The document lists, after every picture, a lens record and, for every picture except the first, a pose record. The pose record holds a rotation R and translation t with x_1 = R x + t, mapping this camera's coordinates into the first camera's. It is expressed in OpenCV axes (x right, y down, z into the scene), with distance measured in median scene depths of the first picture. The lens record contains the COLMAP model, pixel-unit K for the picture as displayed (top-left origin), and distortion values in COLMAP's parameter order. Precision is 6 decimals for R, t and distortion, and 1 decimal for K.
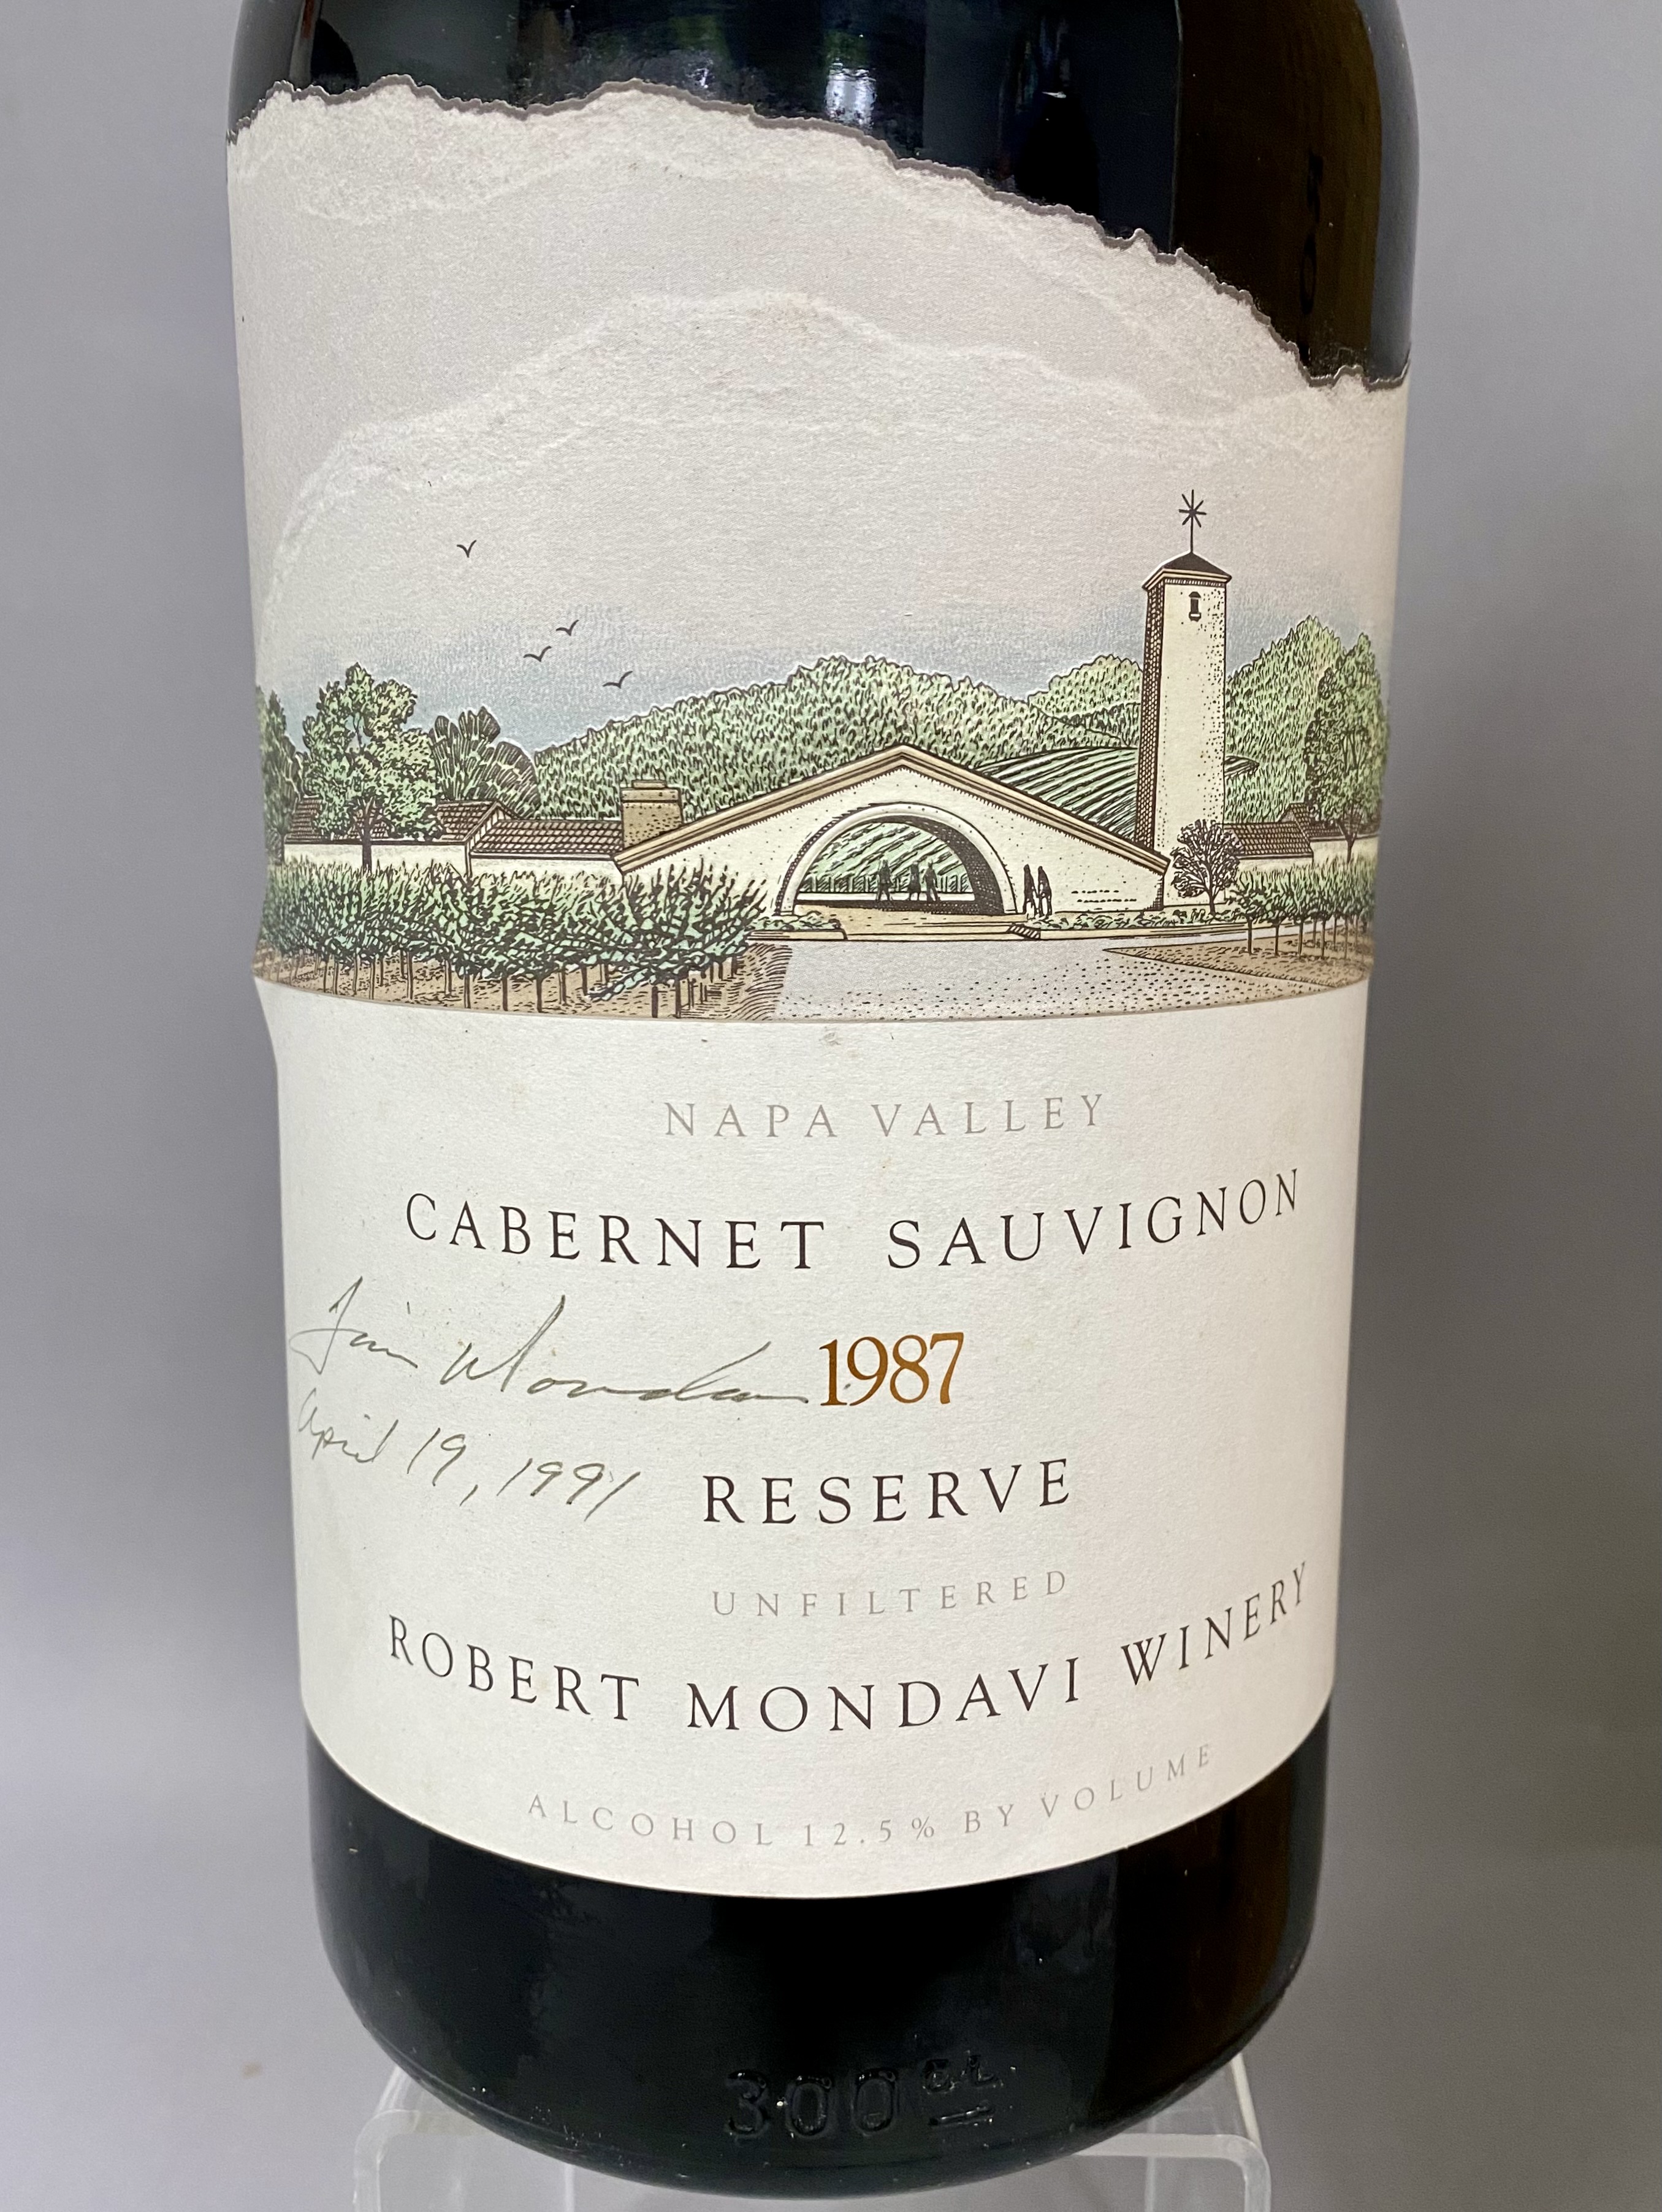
lens RADIAL K [[2247.2, 0, 831.0], [0, 2247.2, 1106.0], [0, 0, 1]] dist [0.084762, -0.007474]
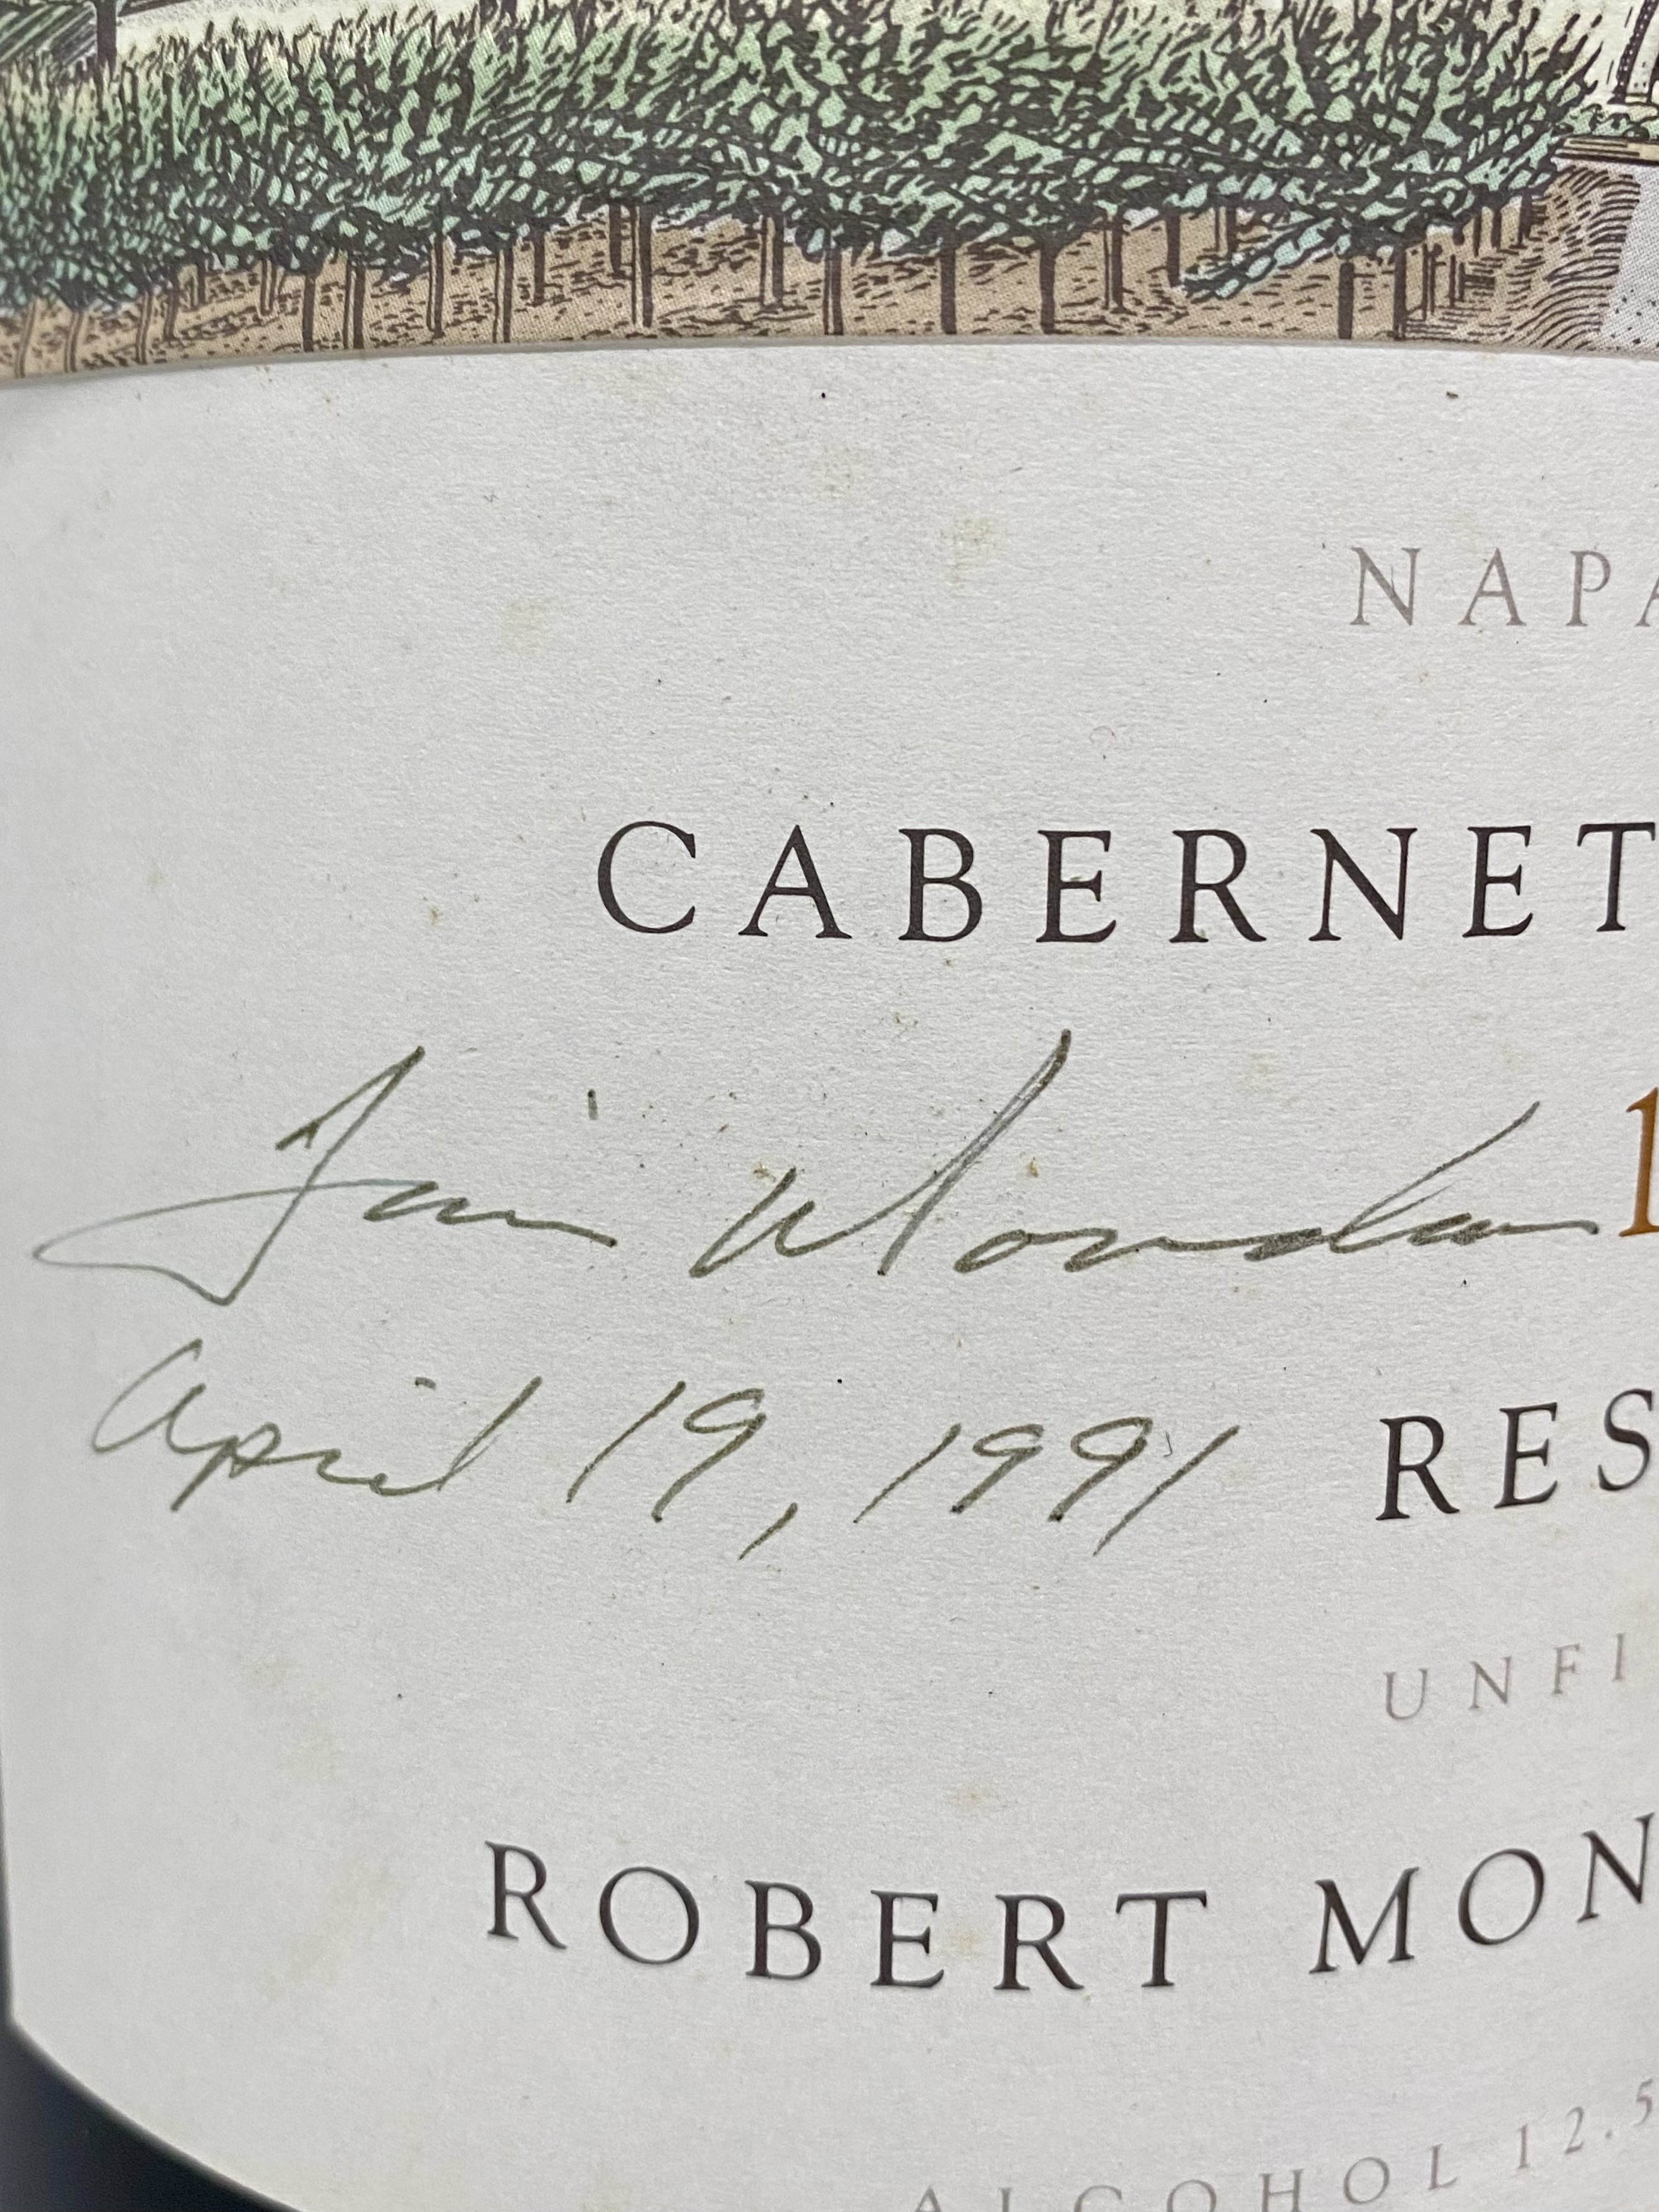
lens RADIAL K [[3048.2, 0, 829.5], [0, 3048.2, 1106.0], [0, 0, 1]] dist [0.197652, -1.107980]
pose [[0.929583, -0.058065, 0.364011, -0.379412], [0.049652, 0.998240, 0.032436, 0.079190], [-0.365254, -0.012078, 0.930830, 0.490611]]
